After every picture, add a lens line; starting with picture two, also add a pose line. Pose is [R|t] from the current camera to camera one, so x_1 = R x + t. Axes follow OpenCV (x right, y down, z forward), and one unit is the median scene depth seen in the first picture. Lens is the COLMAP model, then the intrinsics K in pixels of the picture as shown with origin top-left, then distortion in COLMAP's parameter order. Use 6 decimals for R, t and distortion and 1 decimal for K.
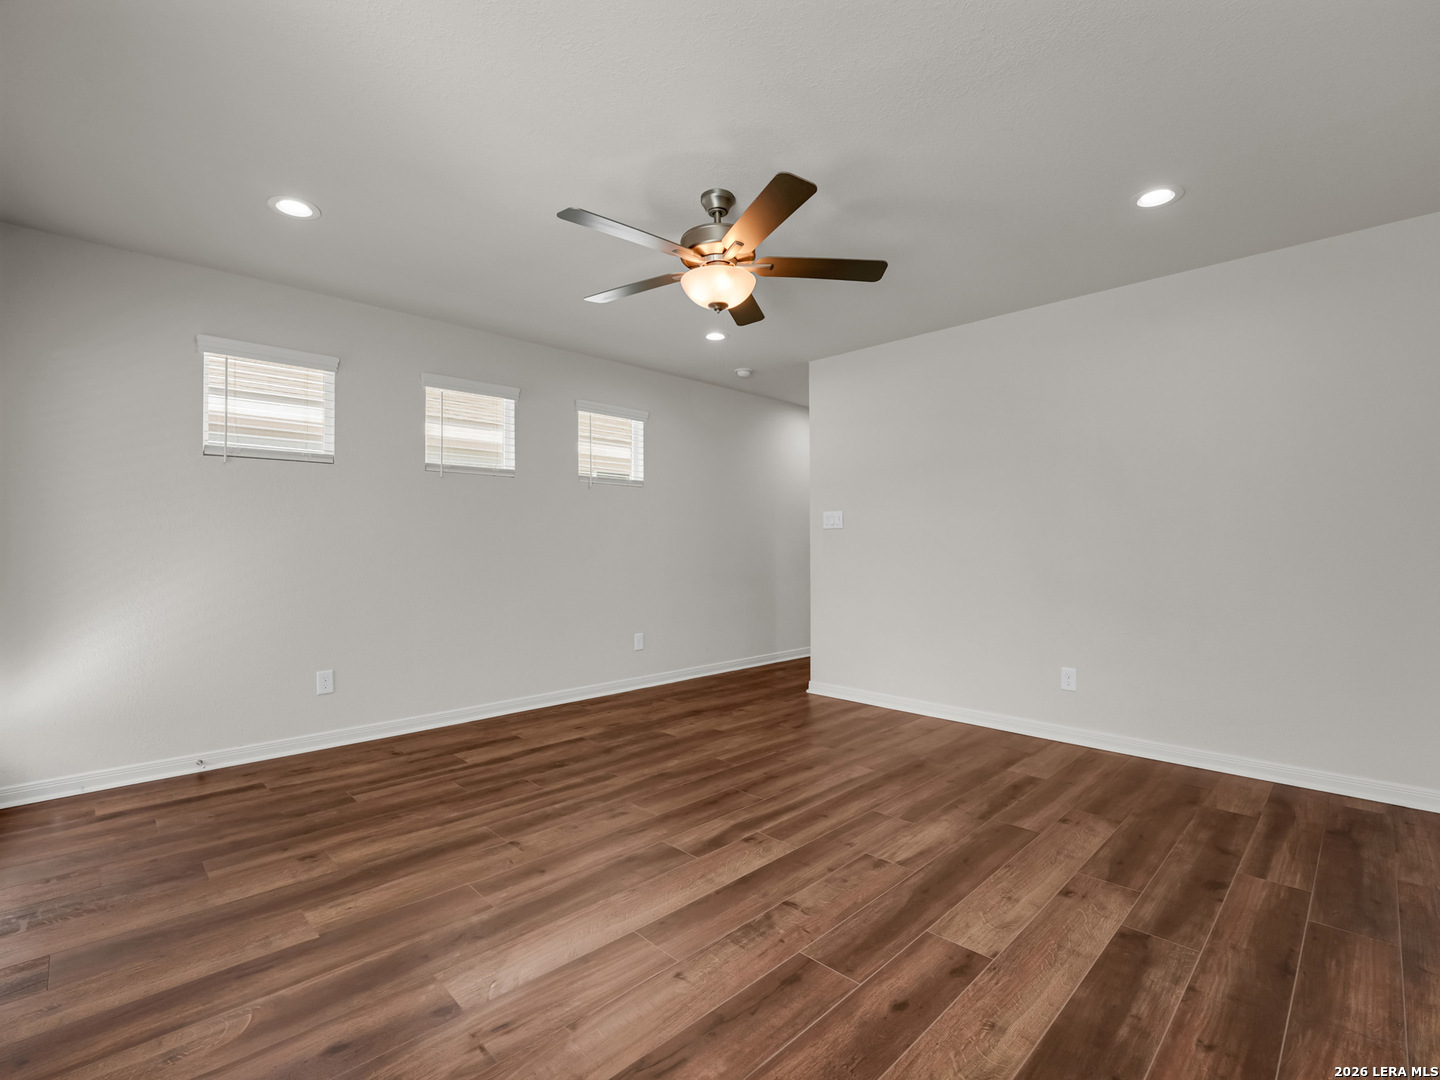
lens RADIAL K [[665.9, 0, 718.2], [0, 665.9, 542.3], [0, 0, 1]] dist [-0.022615, 0.000979]
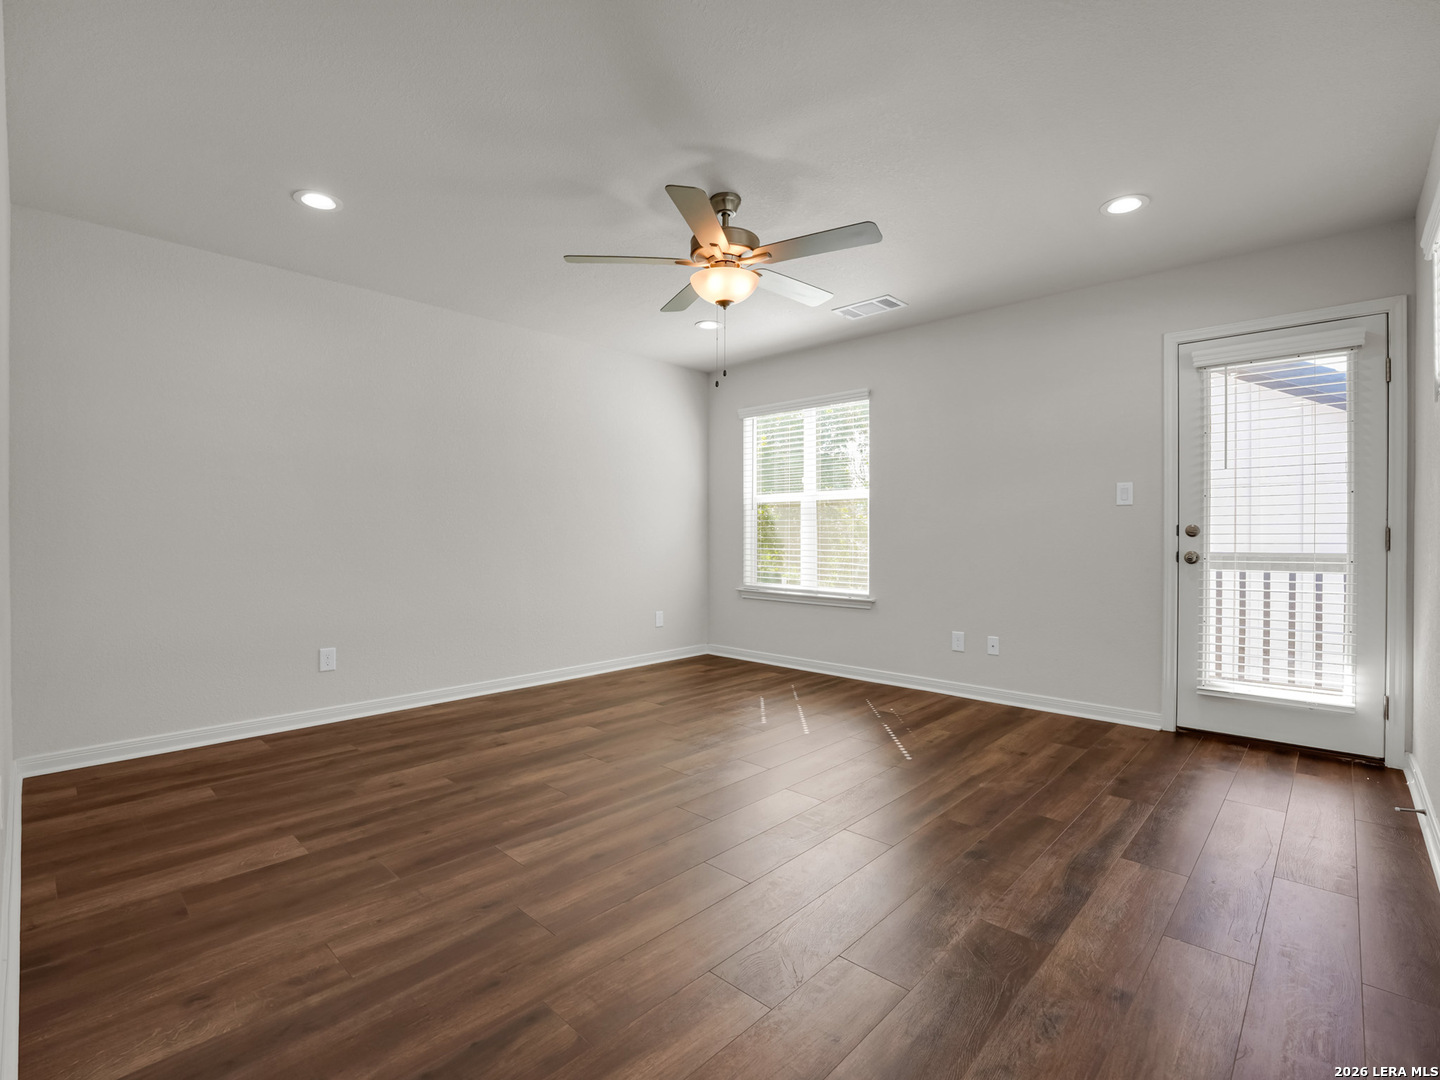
lens RADIAL K [[665.9, 0, 715.7], [0, 665.9, 538.0], [0, 0, 1]] dist [-0.022615, 0.000979]
pose [[-0.999578, 0.002781, -0.028925, 0.040795], [0.002809, 0.999996, -0.000920, 0.025415], [0.028922, -0.001001, -0.999581, 1.913861]]
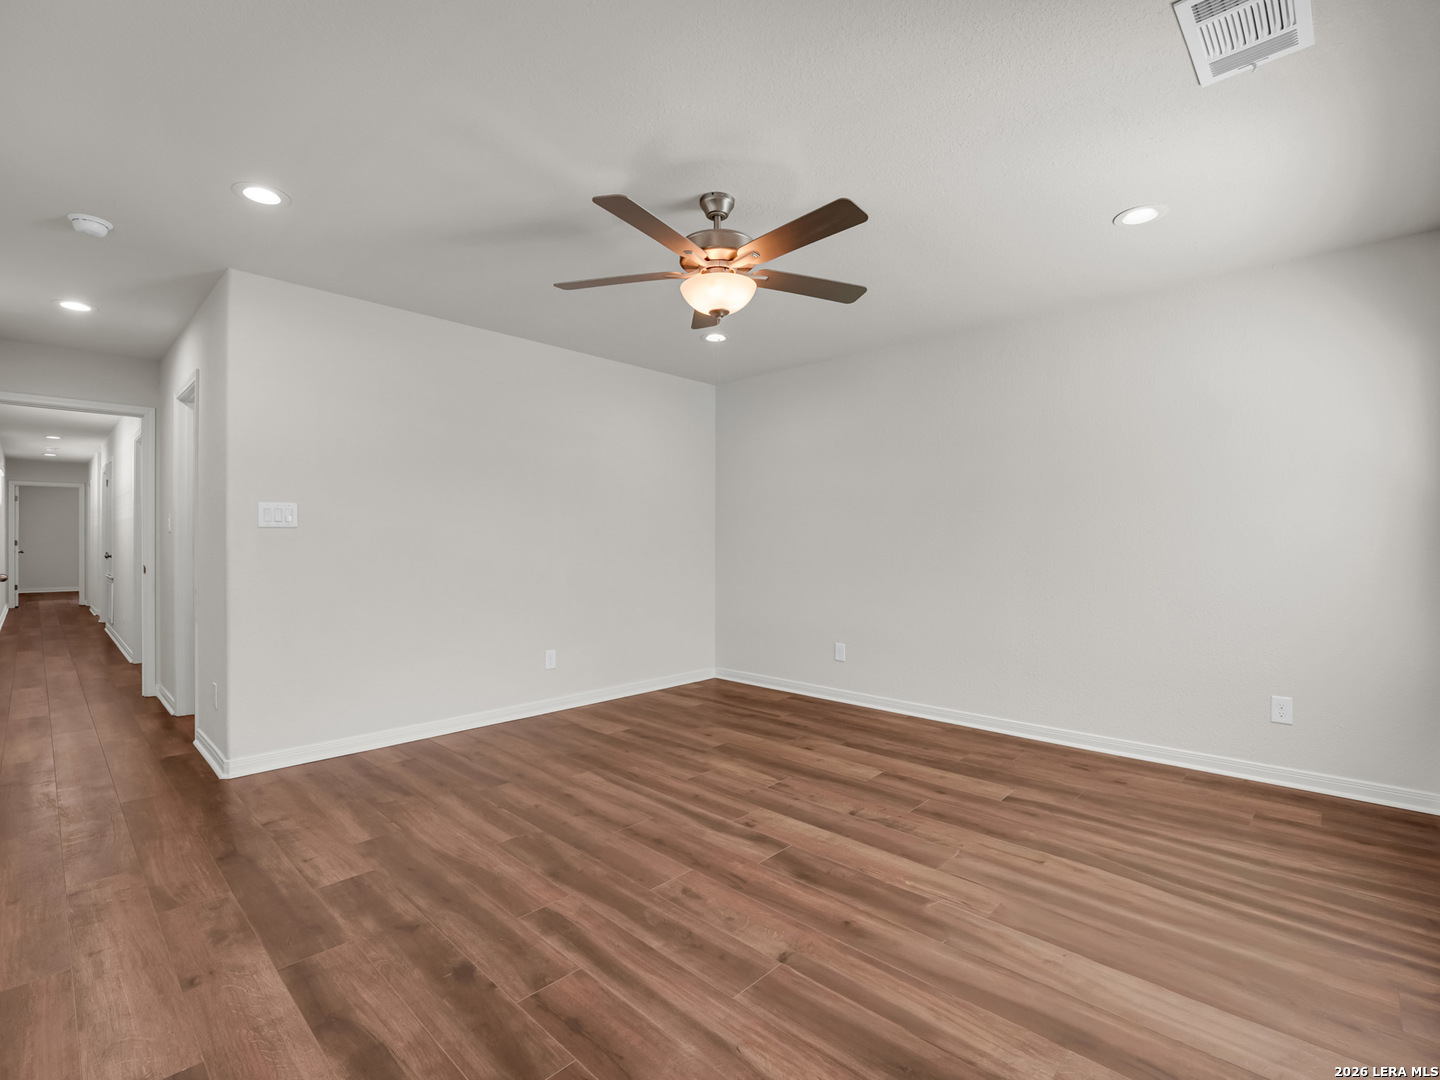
lens RADIAL K [[665.9, 0, 724.8], [0, 665.9, 537.3], [0, 0, 1]] dist [-0.022615, 0.000979]
pose [[-0.036538, 0.007528, 0.999304, -0.907507], [-0.006765, 0.999947, -0.007780, -0.012908], [-0.999309, -0.007044, -0.036485, 0.941702]]
